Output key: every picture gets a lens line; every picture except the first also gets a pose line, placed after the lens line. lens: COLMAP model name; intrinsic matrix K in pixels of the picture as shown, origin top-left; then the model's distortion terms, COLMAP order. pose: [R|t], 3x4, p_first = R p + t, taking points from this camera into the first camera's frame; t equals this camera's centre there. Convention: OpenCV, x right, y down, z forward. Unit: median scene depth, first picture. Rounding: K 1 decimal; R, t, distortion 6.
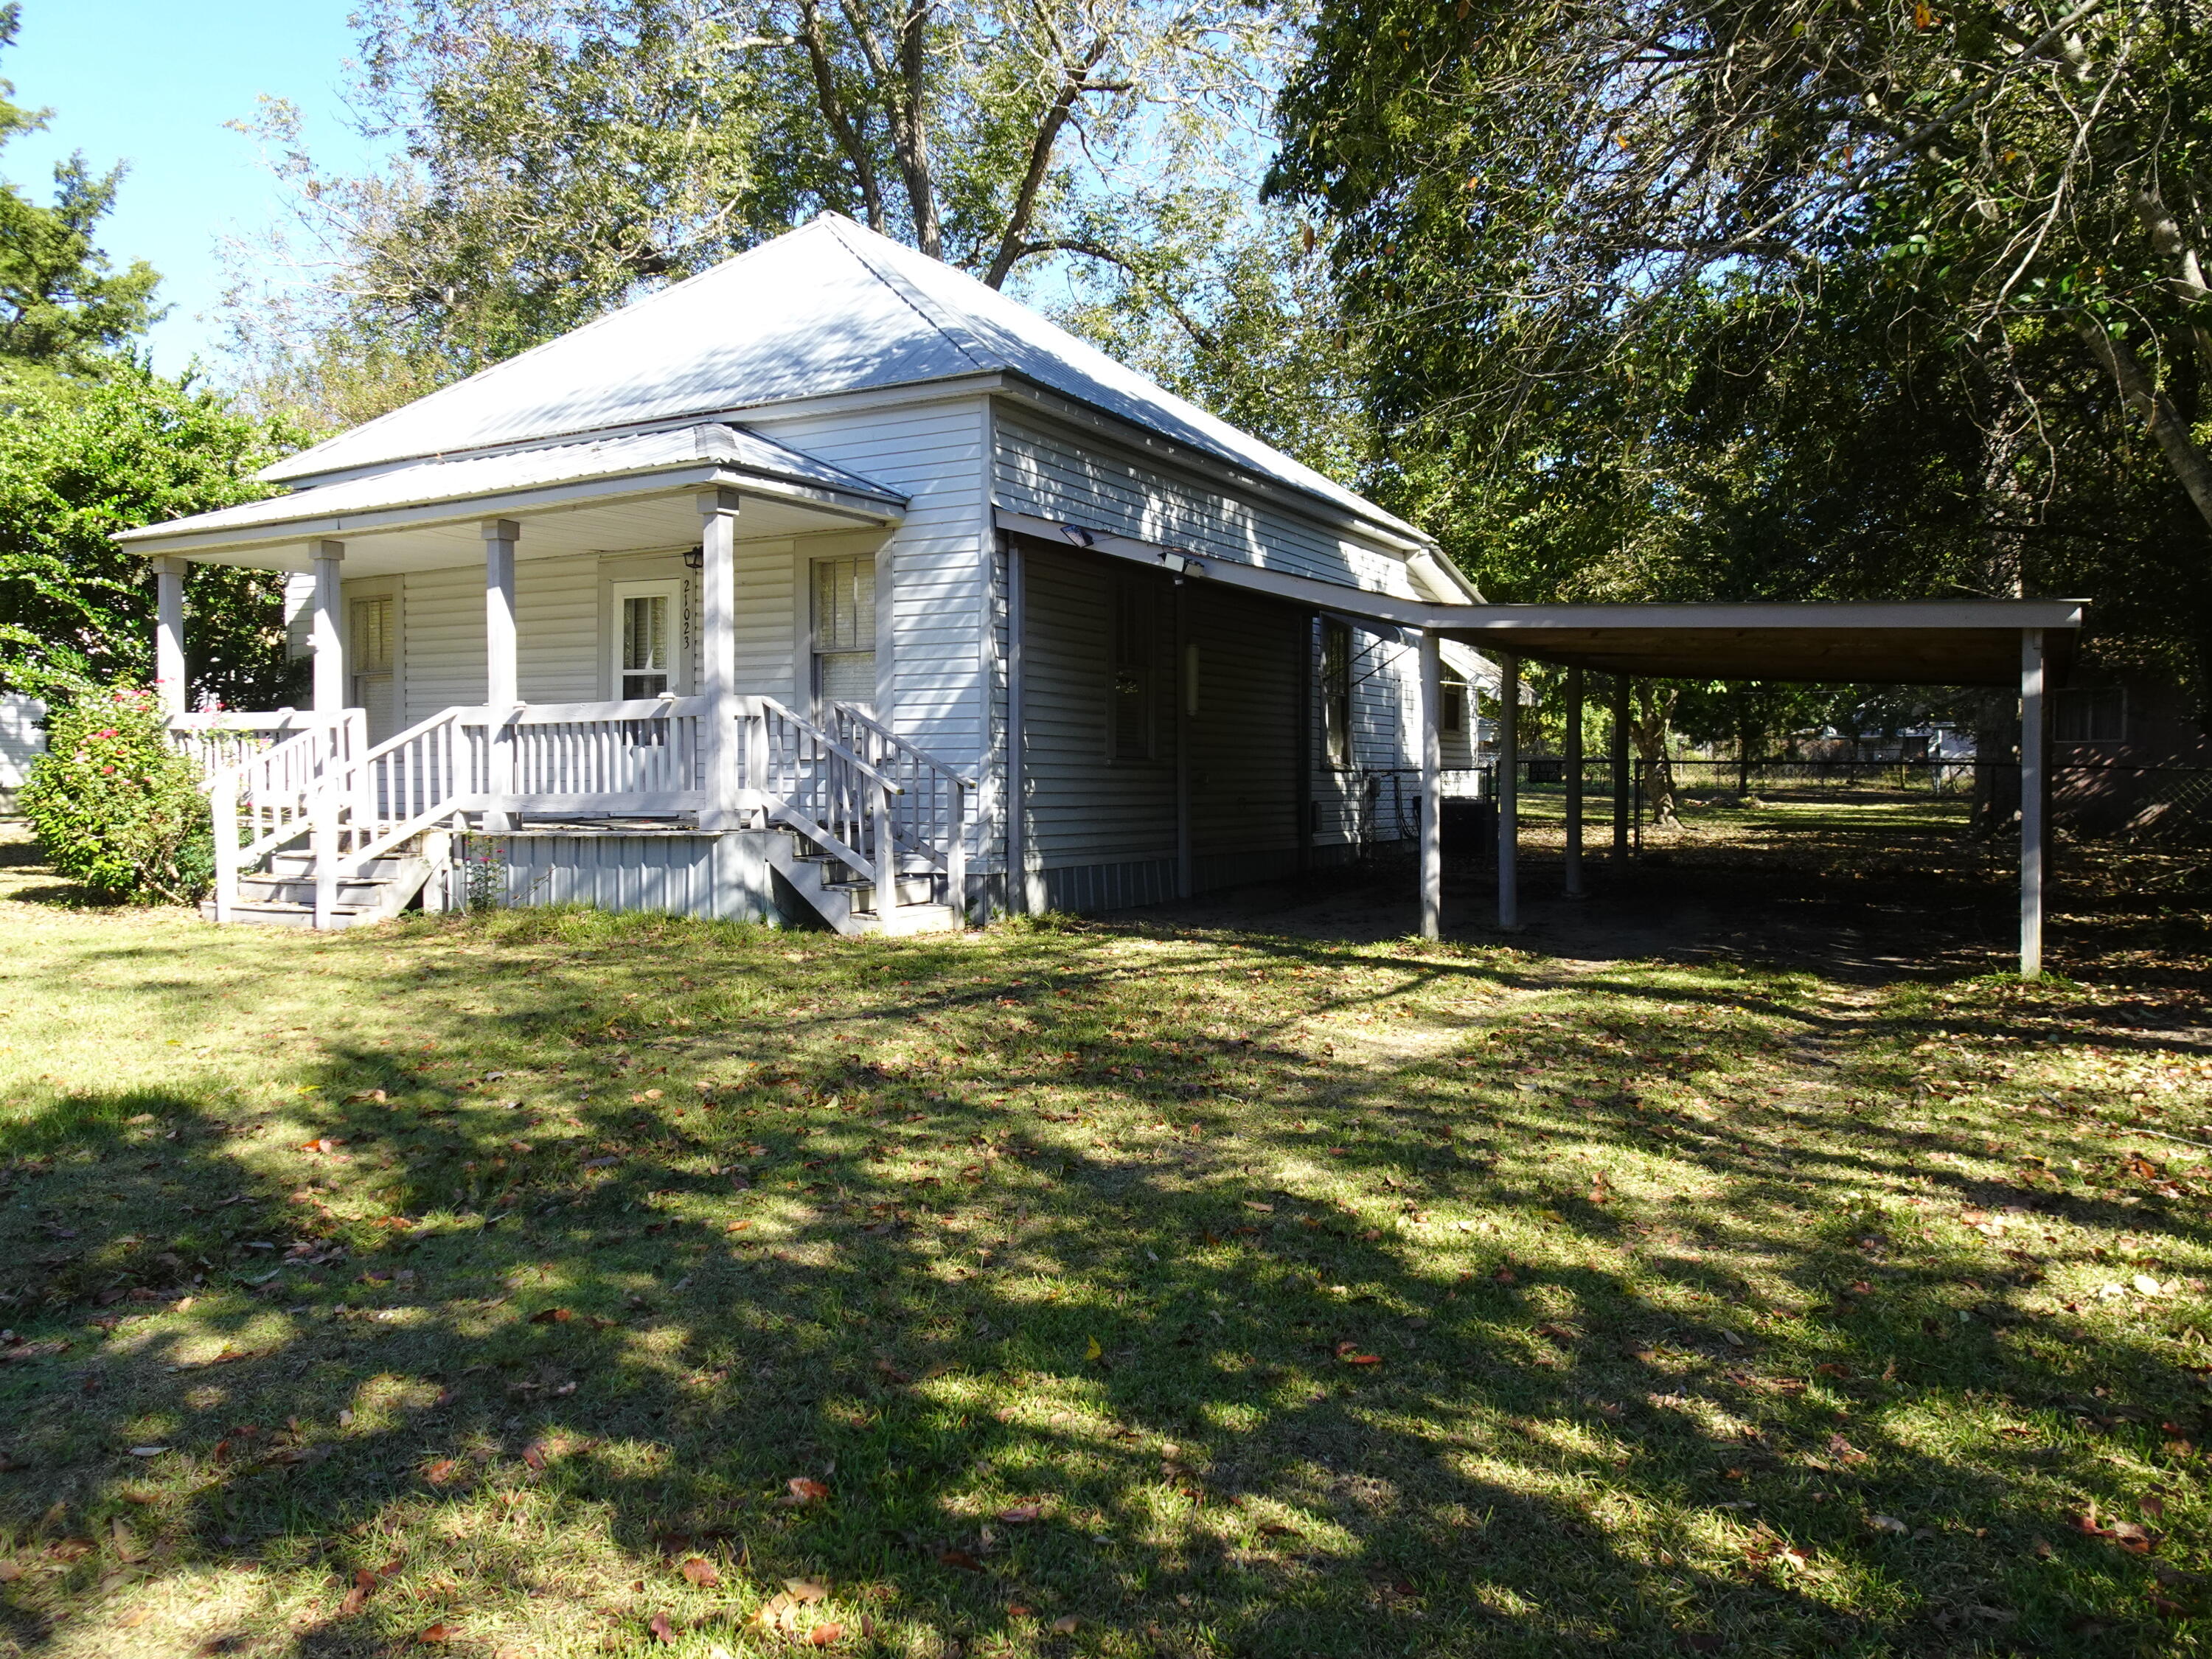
lens RADIAL K [[1560.3, 0, 1106.0], [0, 1560.3, 829.5], [0, 0, 1]] dist [0.012946, 0.000462]
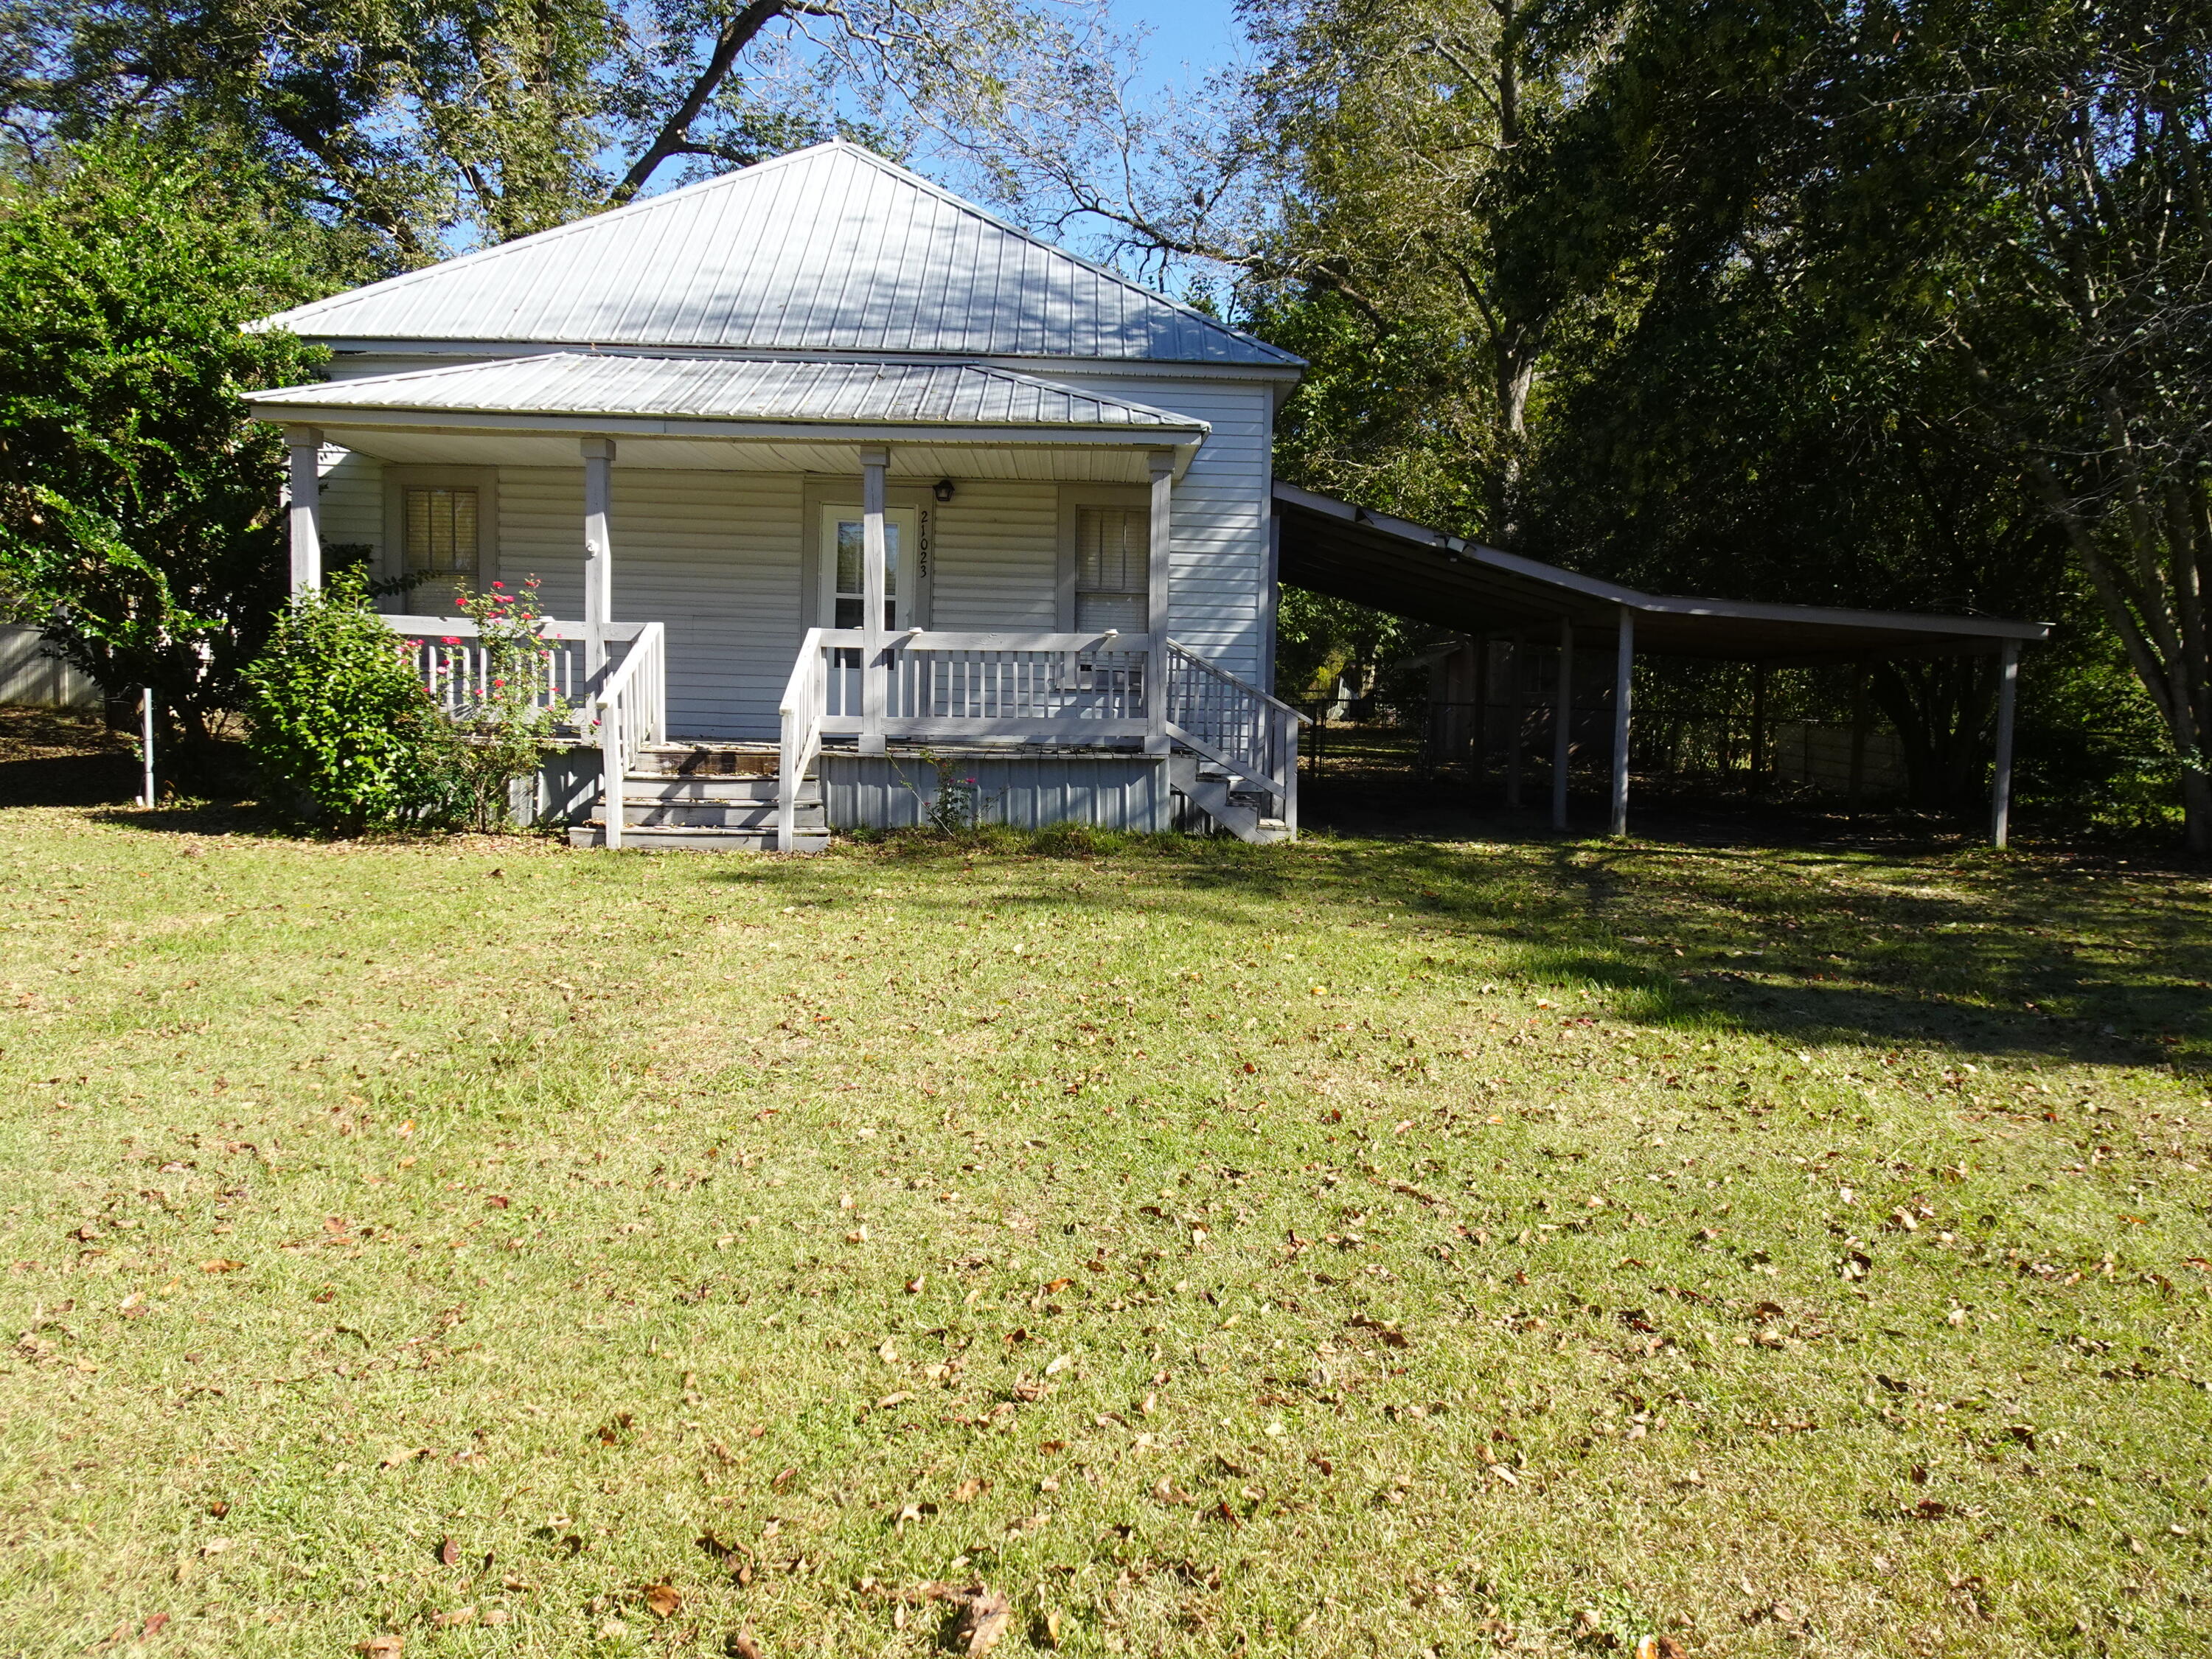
lens RADIAL K [[1560.3, 0, 1106.0], [0, 1560.3, 829.5], [0, 0, 1]] dist [0.012946, 0.000462]
pose [[0.853421, -0.021766, 0.520768, -0.789138], [-0.006832, 0.998575, 0.052932, -0.004492], [-0.521177, -0.048732, 0.852056, 0.048259]]
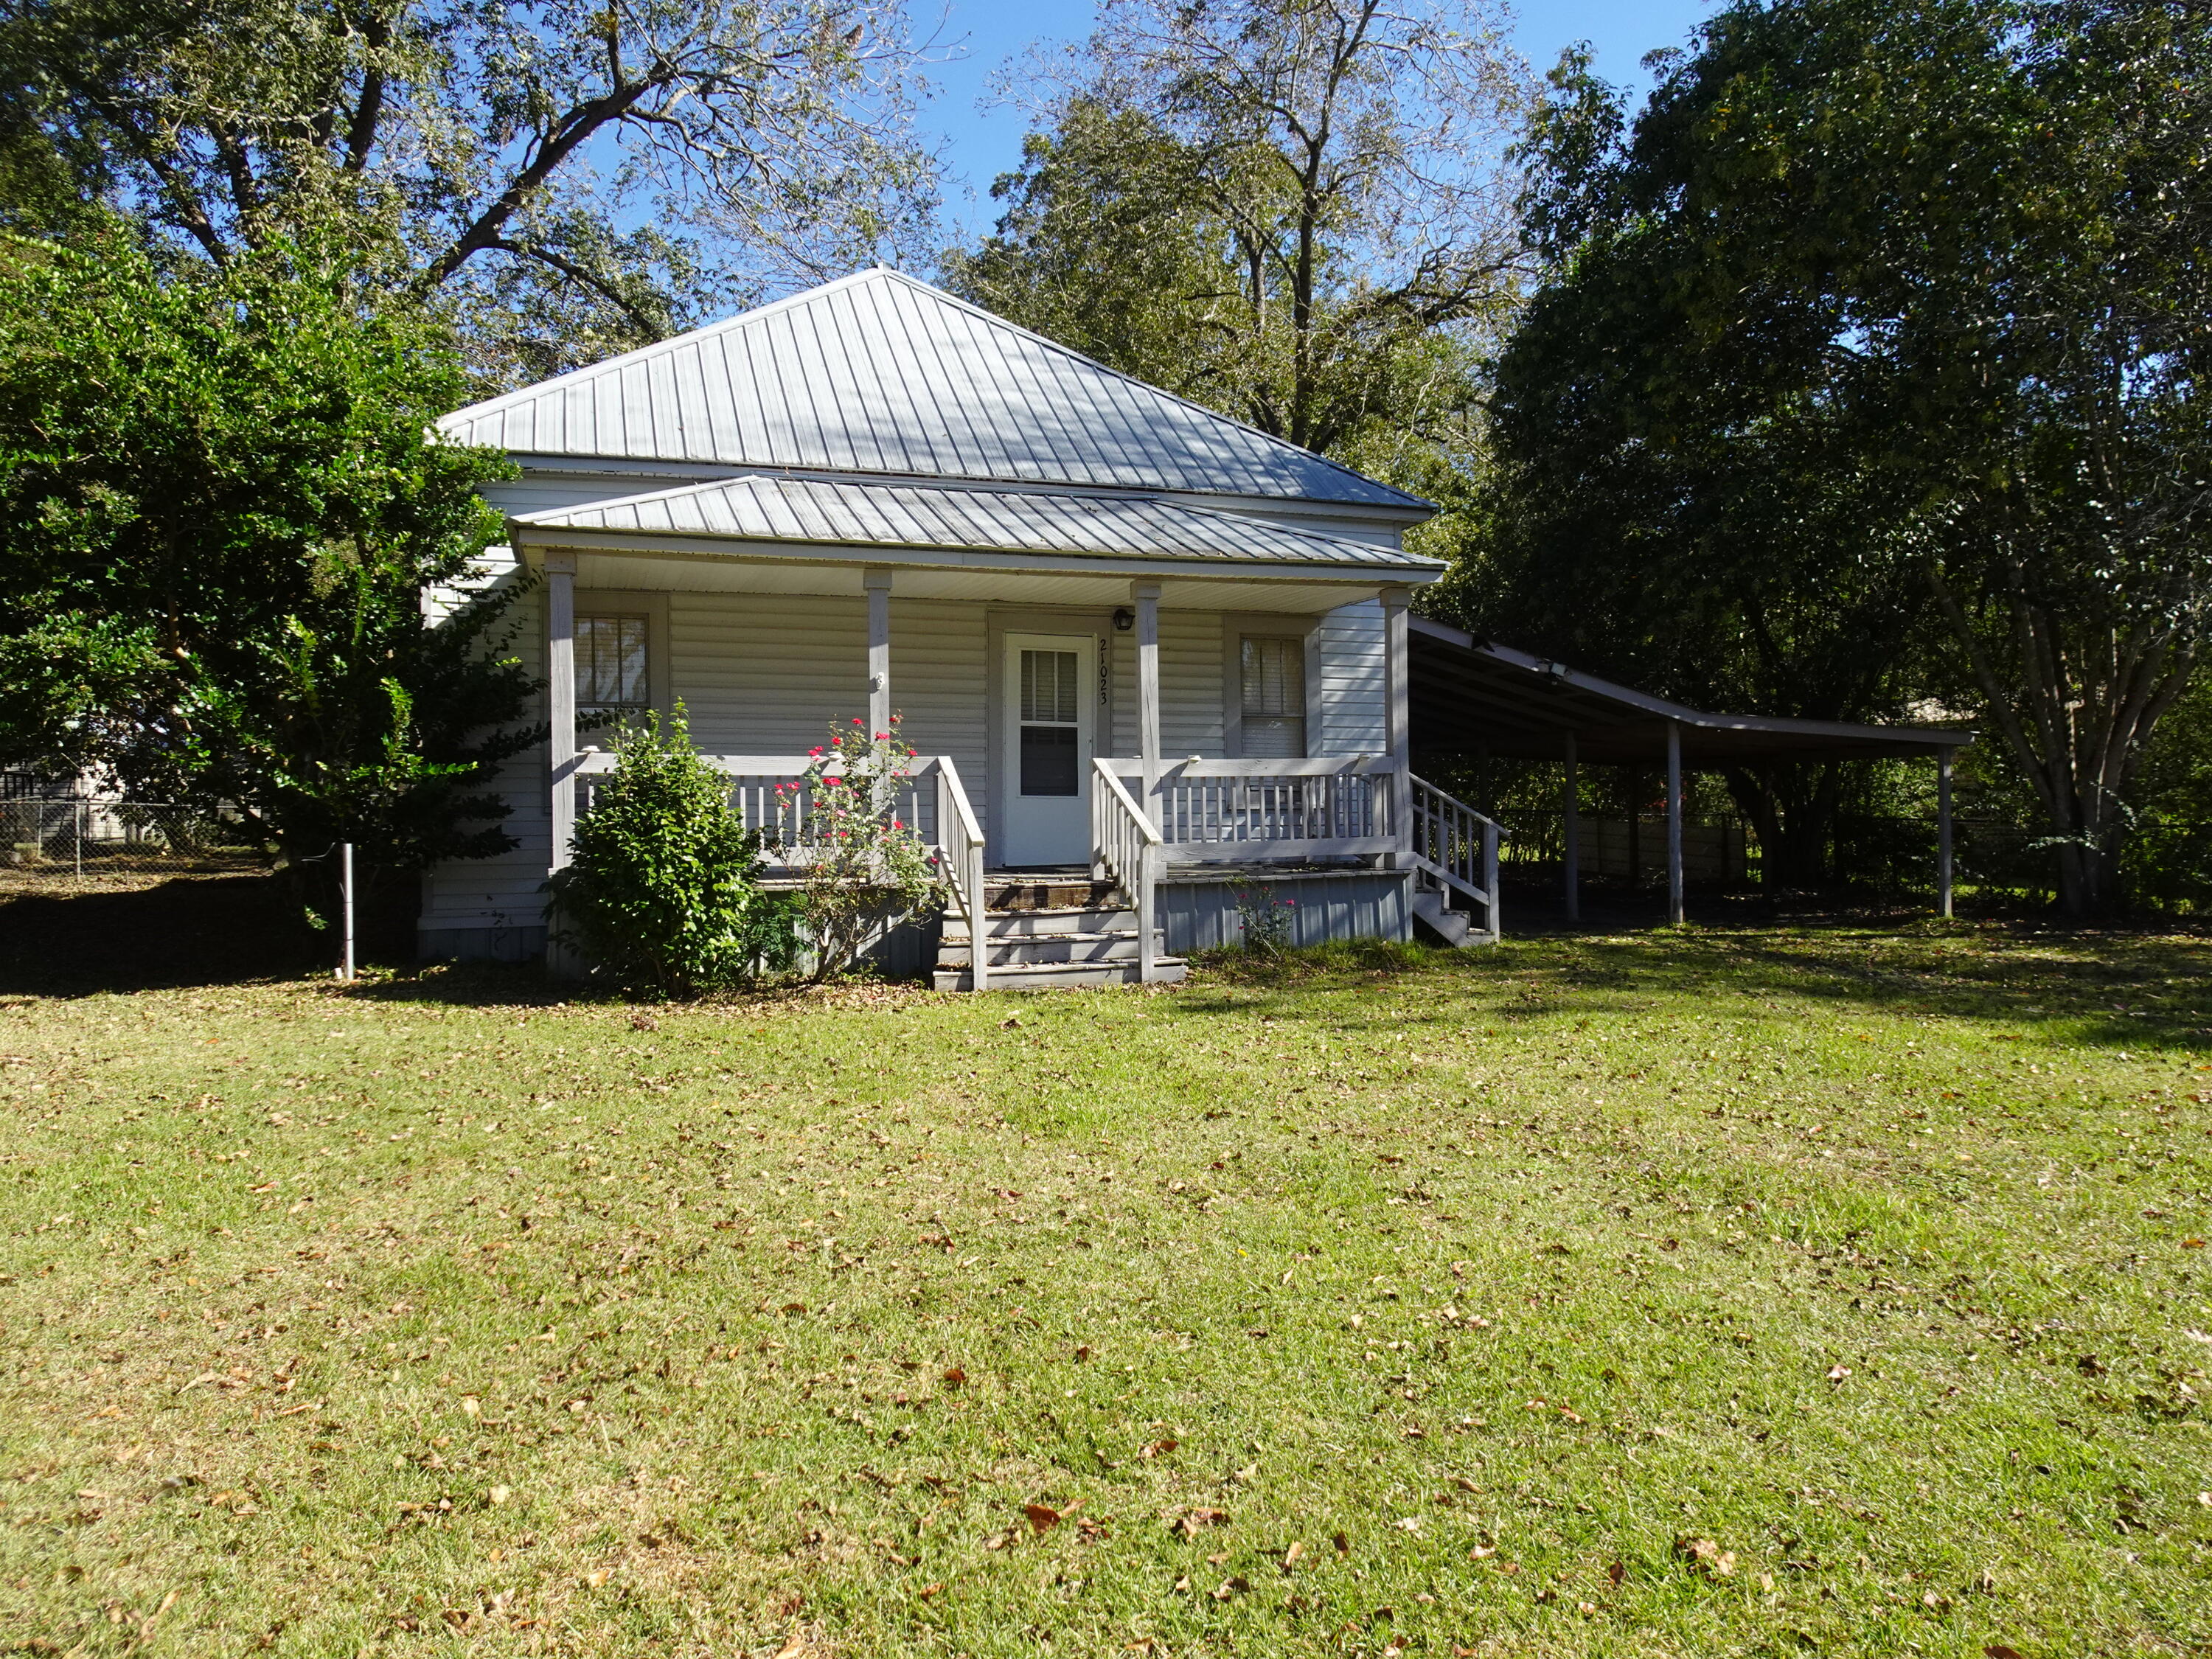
lens RADIAL K [[1560.3, 0, 1106.0], [0, 1560.3, 829.5], [0, 0, 1]] dist [0.012946, 0.000462]
pose [[0.657923, -0.013736, 0.752960, -1.178882], [0.032061, 0.999438, -0.009782, -0.023543], [-0.752402, 0.030576, 0.657994, 0.346769]]
